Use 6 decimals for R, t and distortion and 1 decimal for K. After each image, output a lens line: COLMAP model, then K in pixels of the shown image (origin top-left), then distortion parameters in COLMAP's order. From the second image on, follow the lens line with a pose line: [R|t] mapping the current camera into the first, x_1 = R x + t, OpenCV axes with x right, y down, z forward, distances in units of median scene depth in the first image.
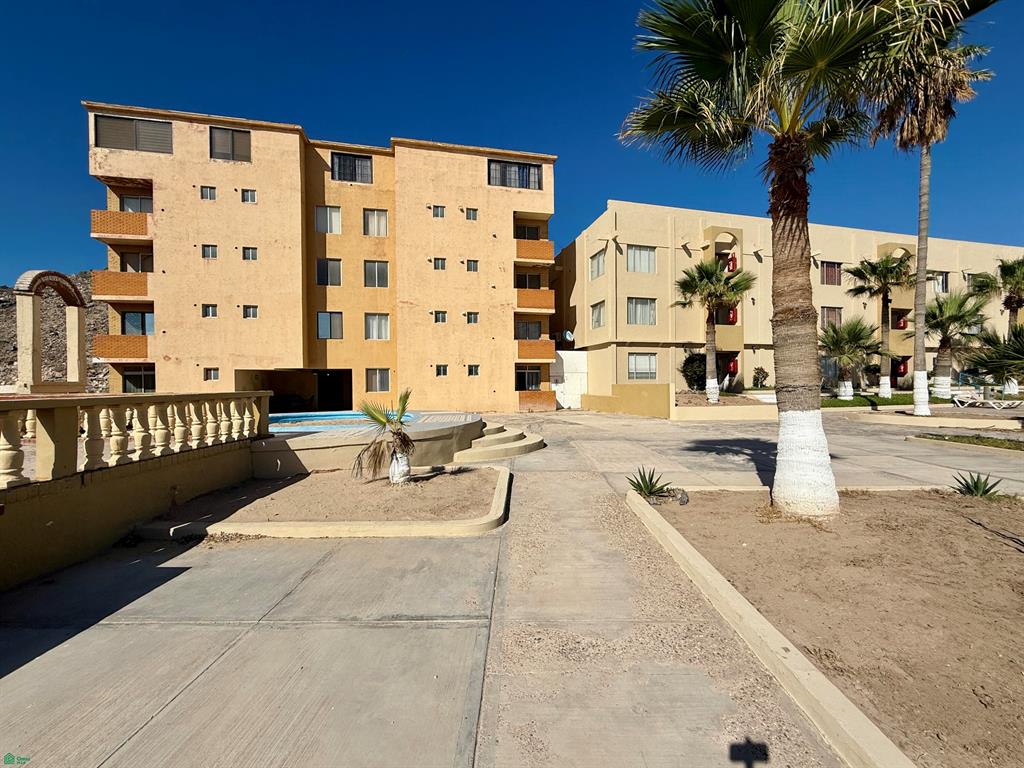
lens RADIAL K [[419.6, 0, 512.1], [0, 419.6, 384.0], [0, 0, 1]] dist [-0.000541, 0.000053]
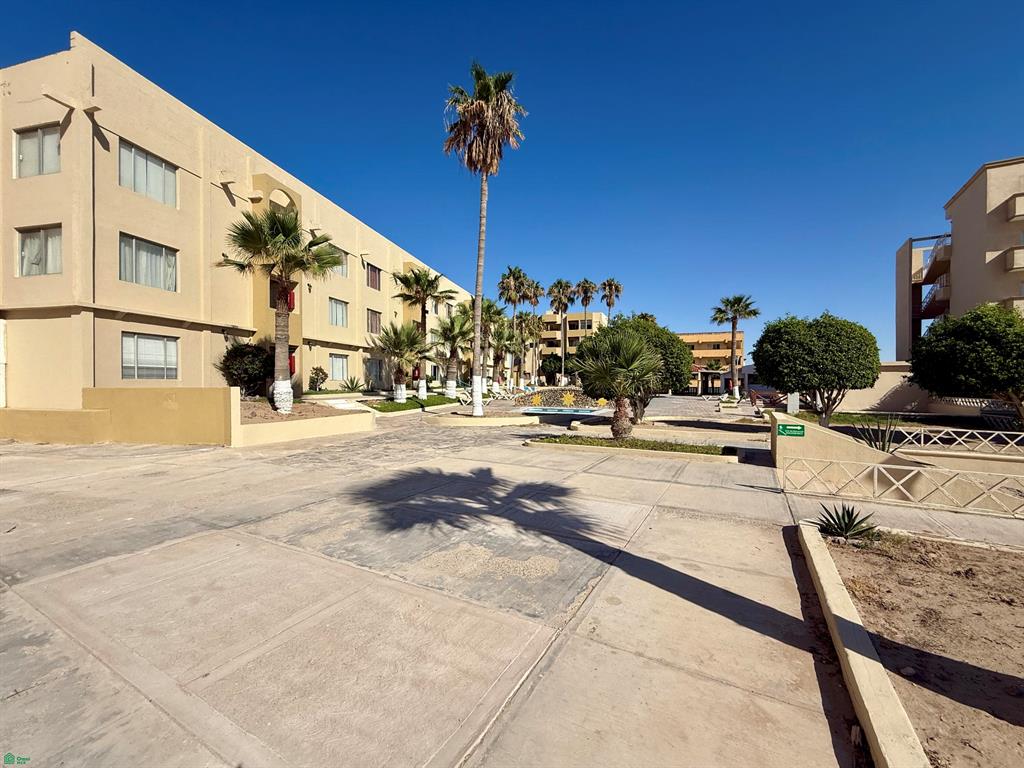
lens RADIAL K [[419.6, 0, 511.2], [0, 419.6, 385.3], [0, 0, 1]] dist [-0.000541, 0.000053]
pose [[0.464526, 0.001594, 0.885558, 0.022680], [-0.003269, 0.999995, -0.000085, -0.004345], [-0.885554, -0.002855, 0.464528, 0.275193]]
